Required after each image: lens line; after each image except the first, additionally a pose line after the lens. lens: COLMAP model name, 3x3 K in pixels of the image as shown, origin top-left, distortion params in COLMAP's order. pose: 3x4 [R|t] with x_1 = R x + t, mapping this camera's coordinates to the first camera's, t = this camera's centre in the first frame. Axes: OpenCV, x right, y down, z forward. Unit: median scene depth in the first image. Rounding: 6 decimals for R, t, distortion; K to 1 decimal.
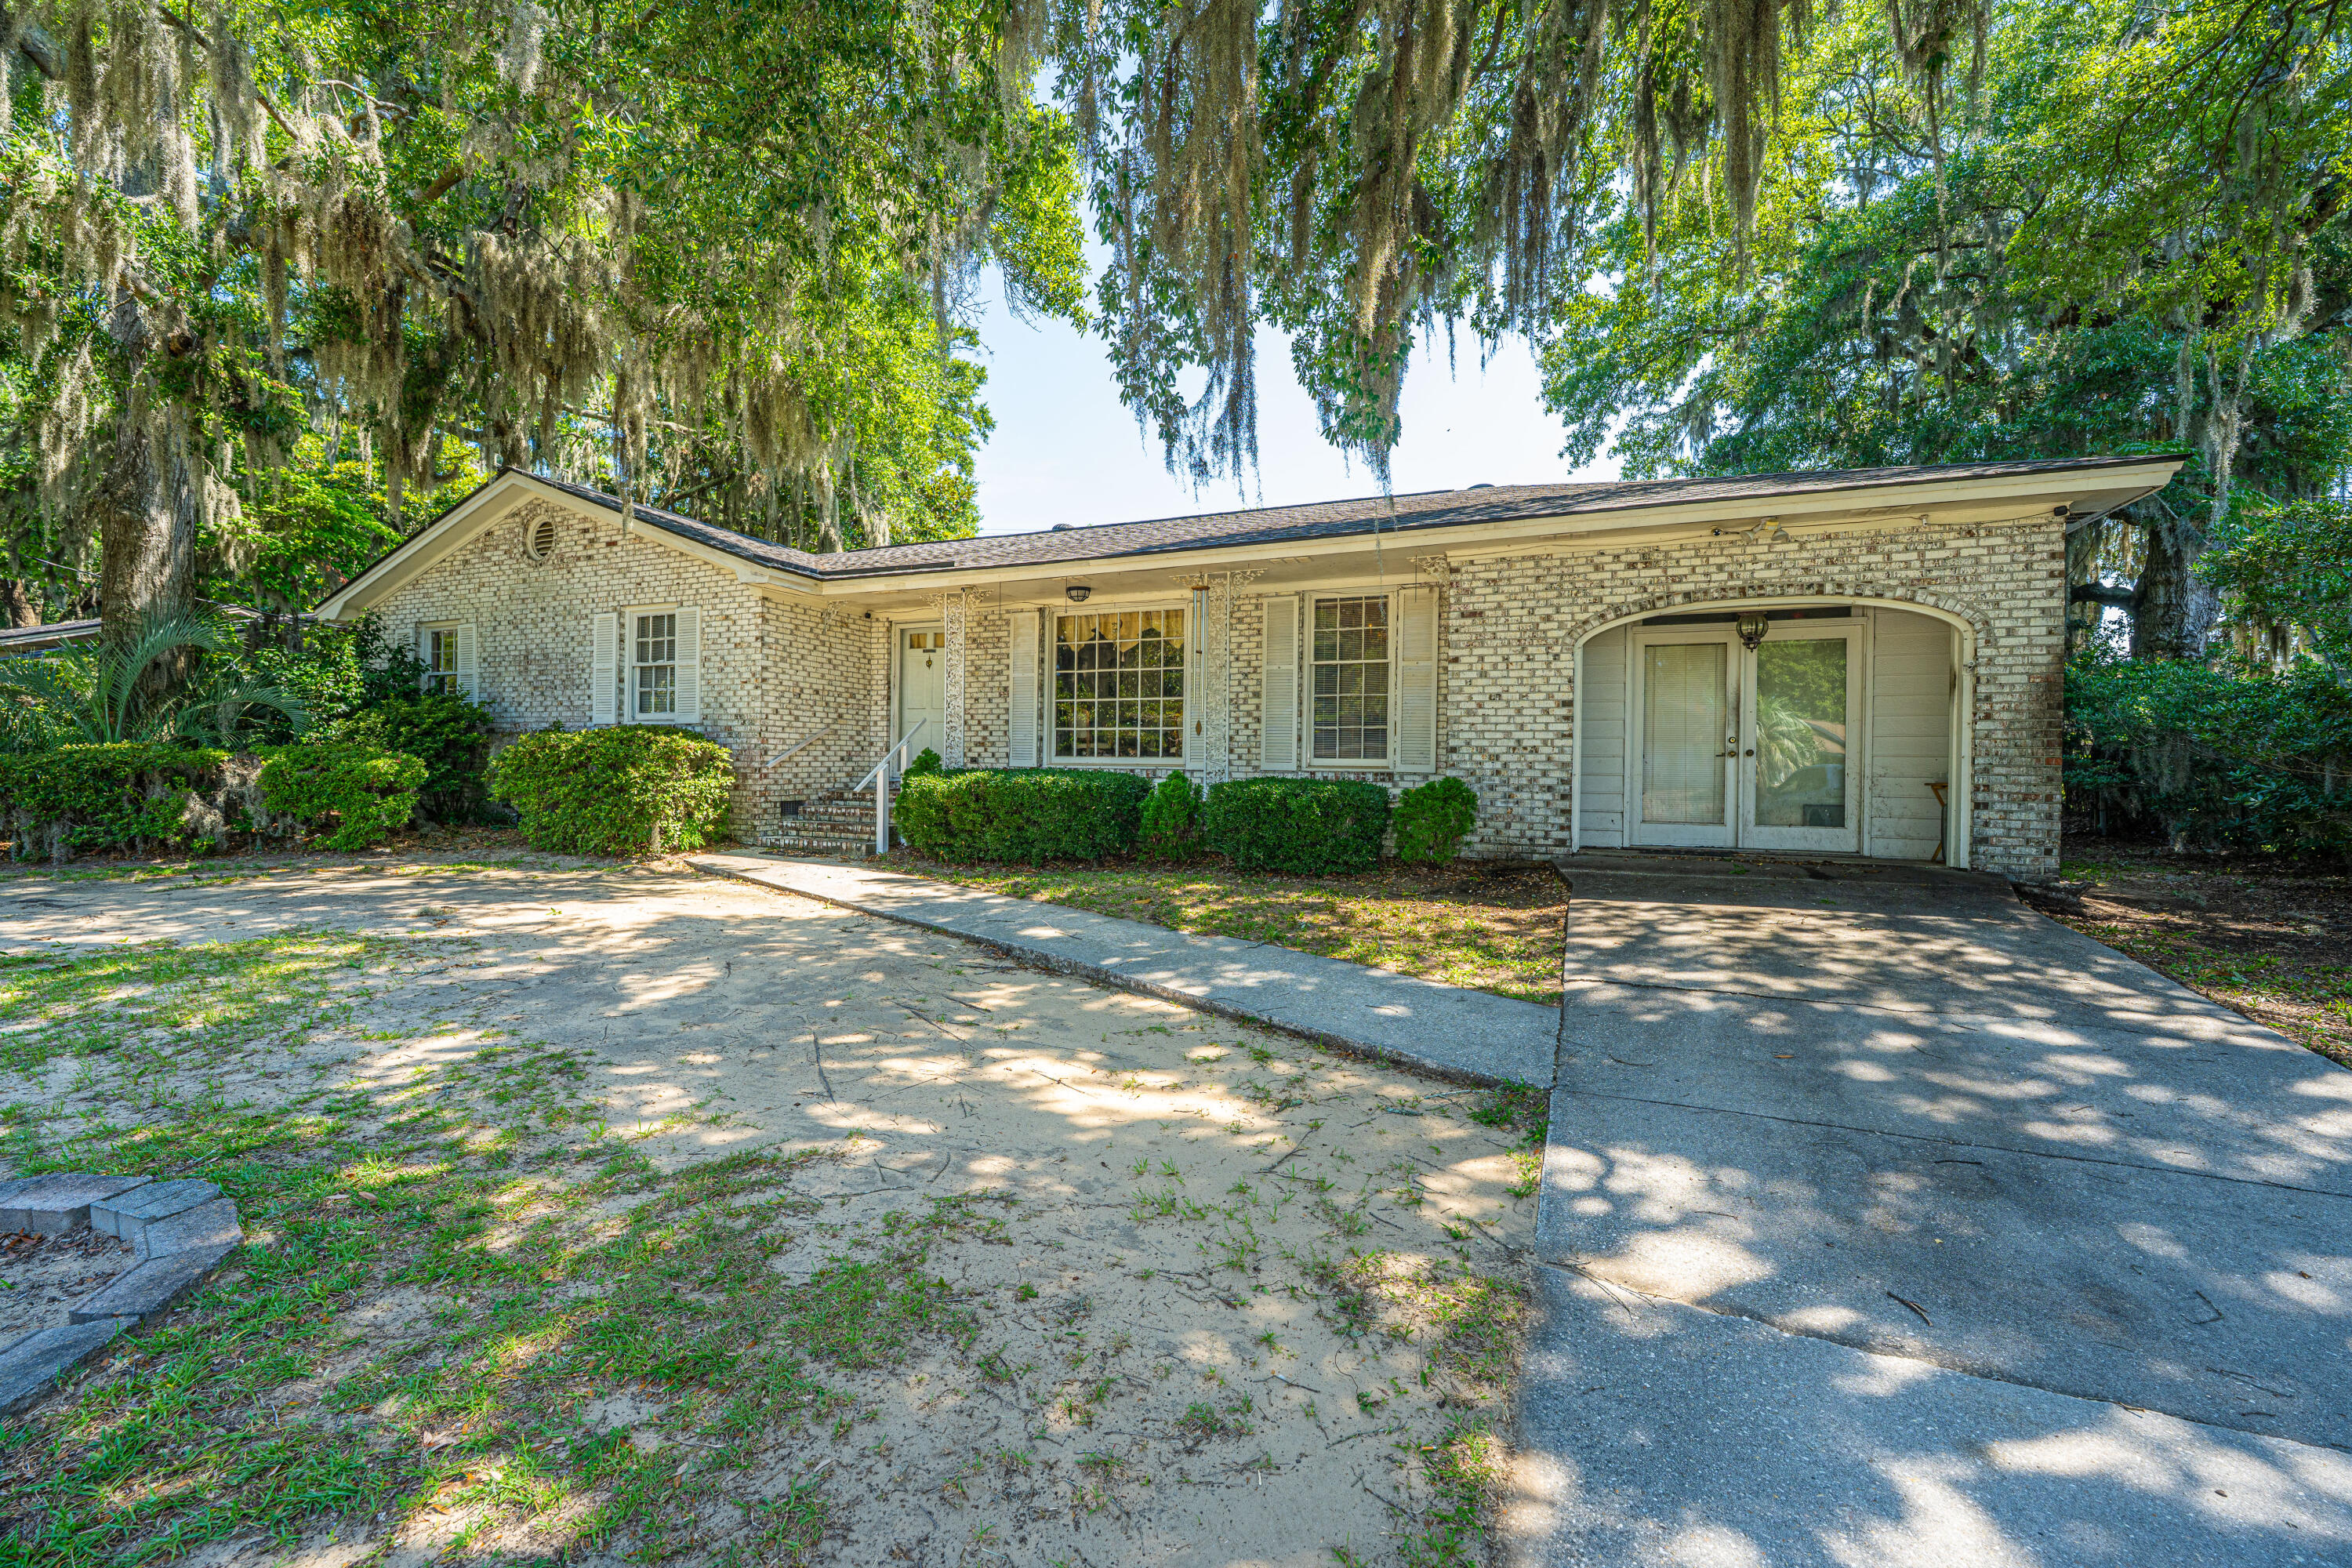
lens RADIAL K [[941.2, 0, 1181.3], [0, 941.2, 793.8], [0, 0, 1]] dist [-0.000630, 0.000011]
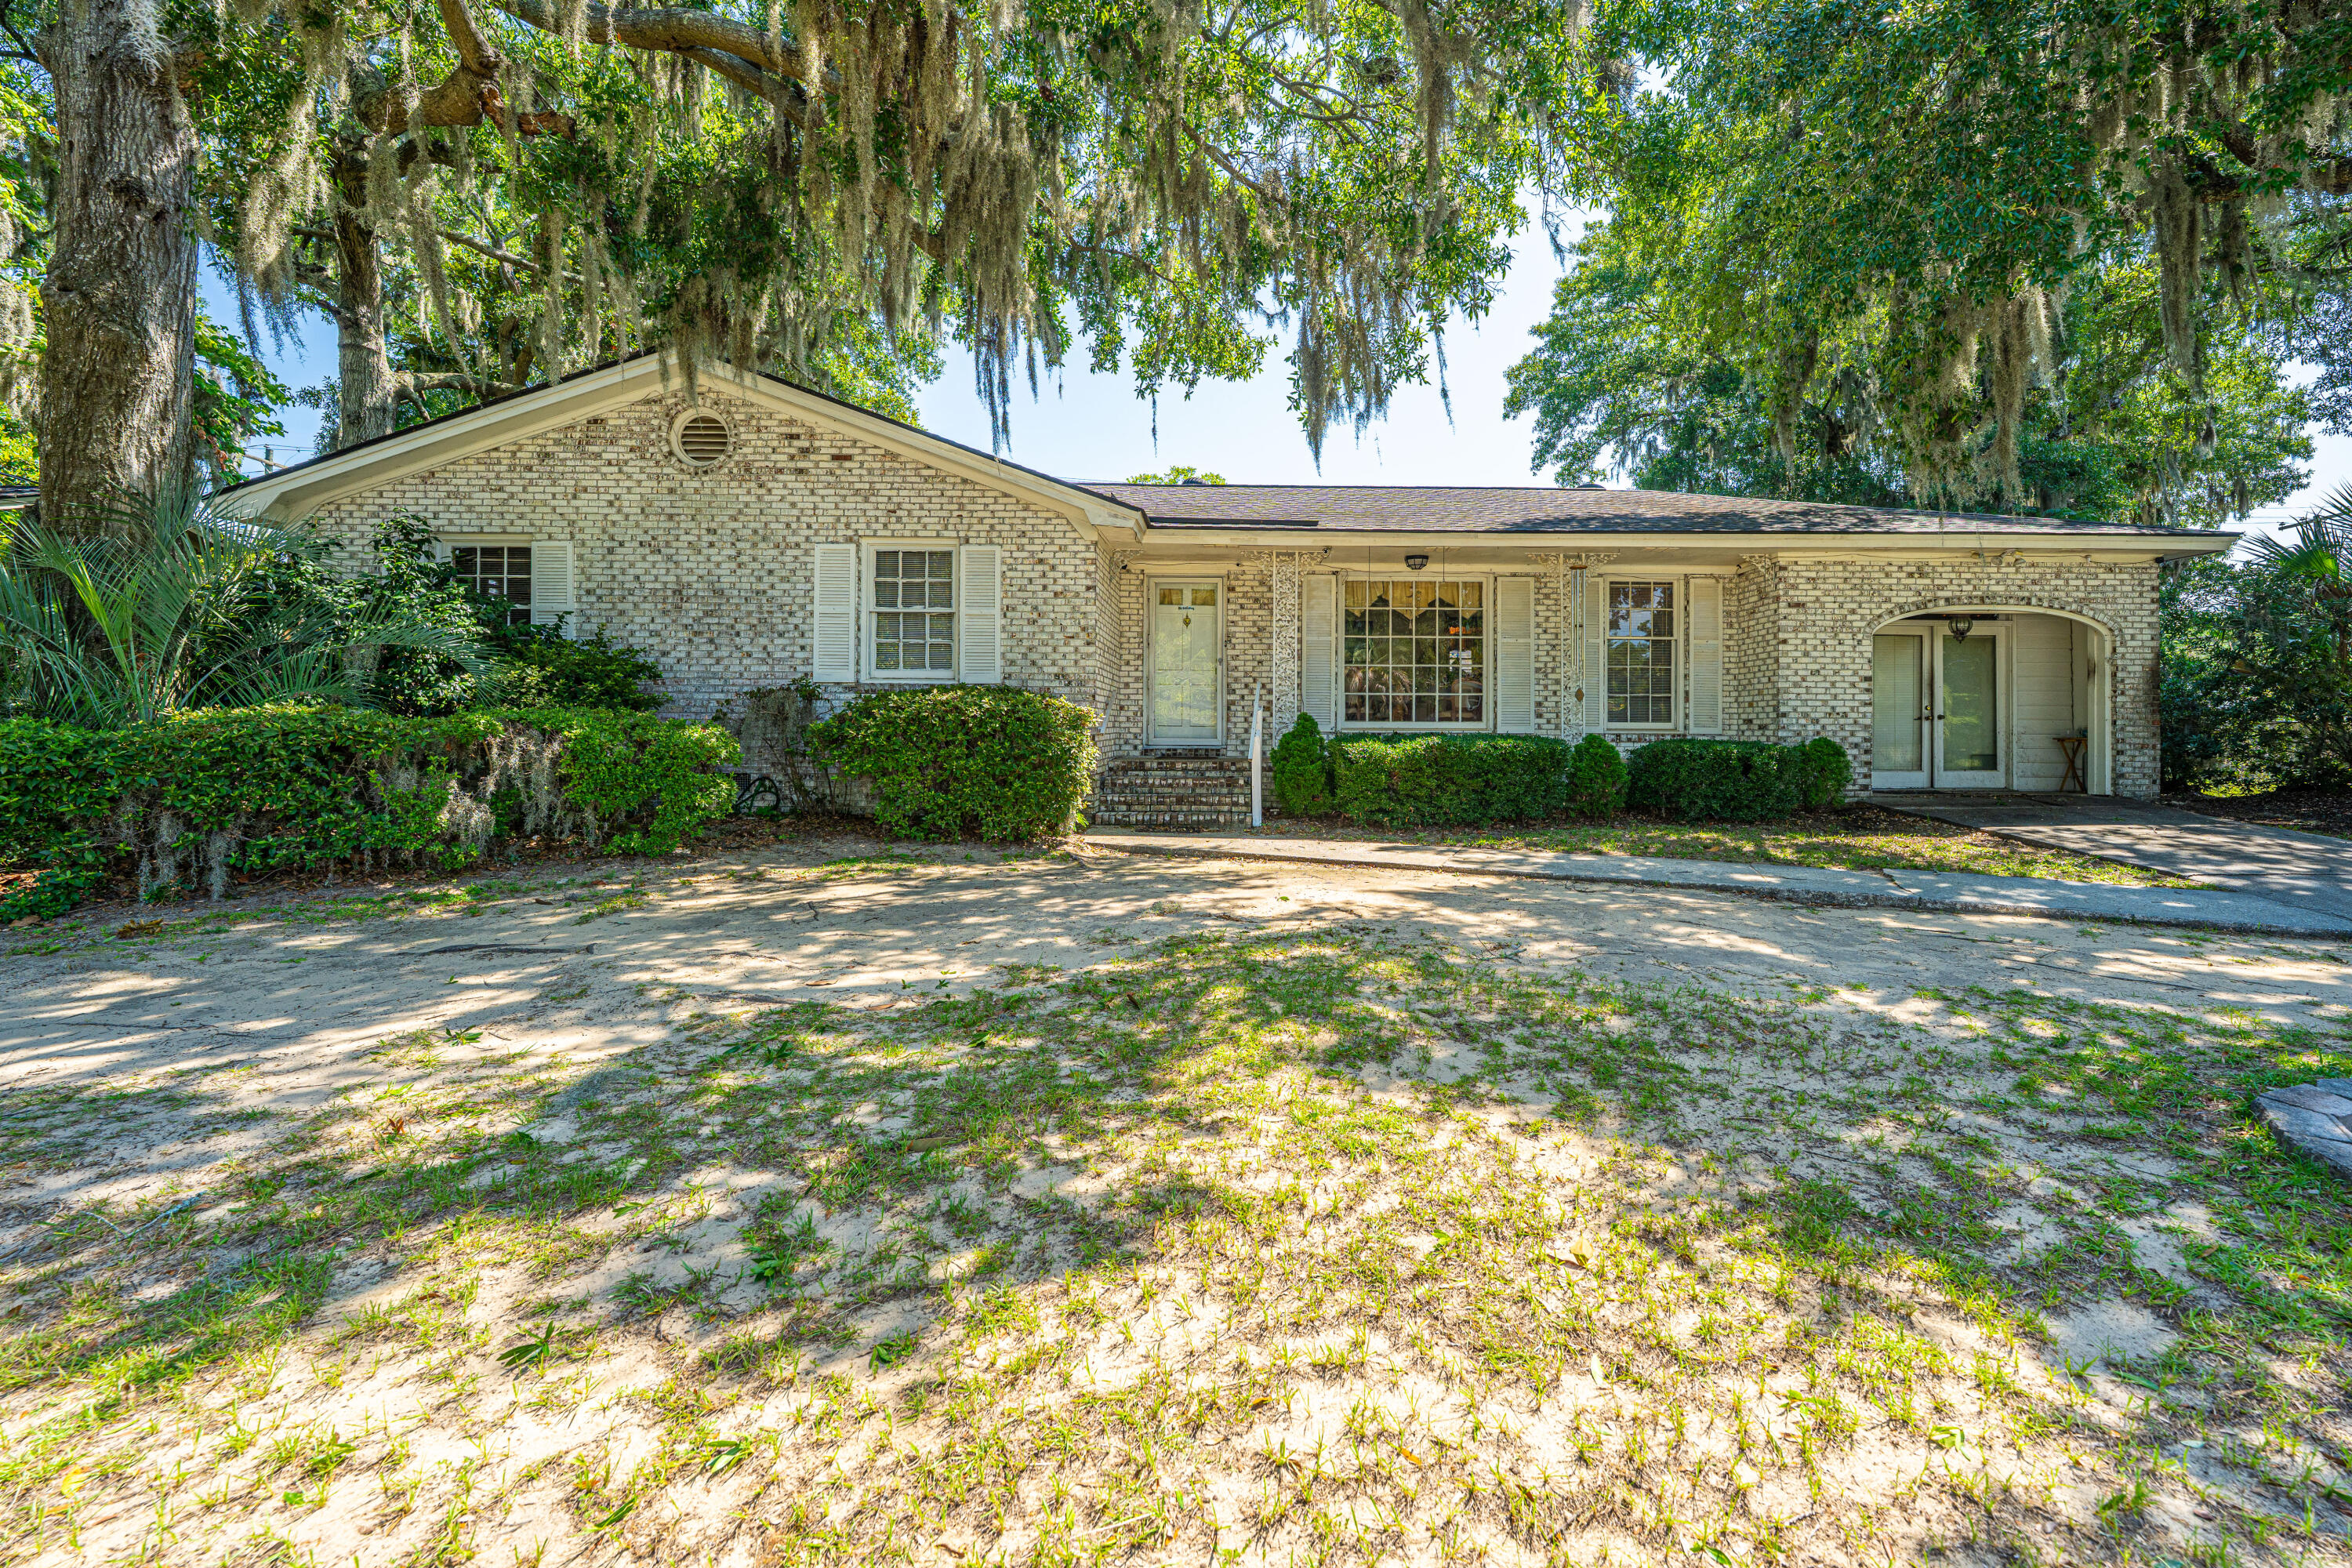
lens RADIAL K [[941.2, 0, 1181.8], [0, 941.2, 769.3], [0, 0, 1]] dist [-0.000630, 0.000011]
pose [[0.914230, -0.024764, 0.404437, -0.927868], [0.016634, 0.999583, 0.023603, -0.017659], [-0.404853, -0.014851, 0.914261, 0.192874]]
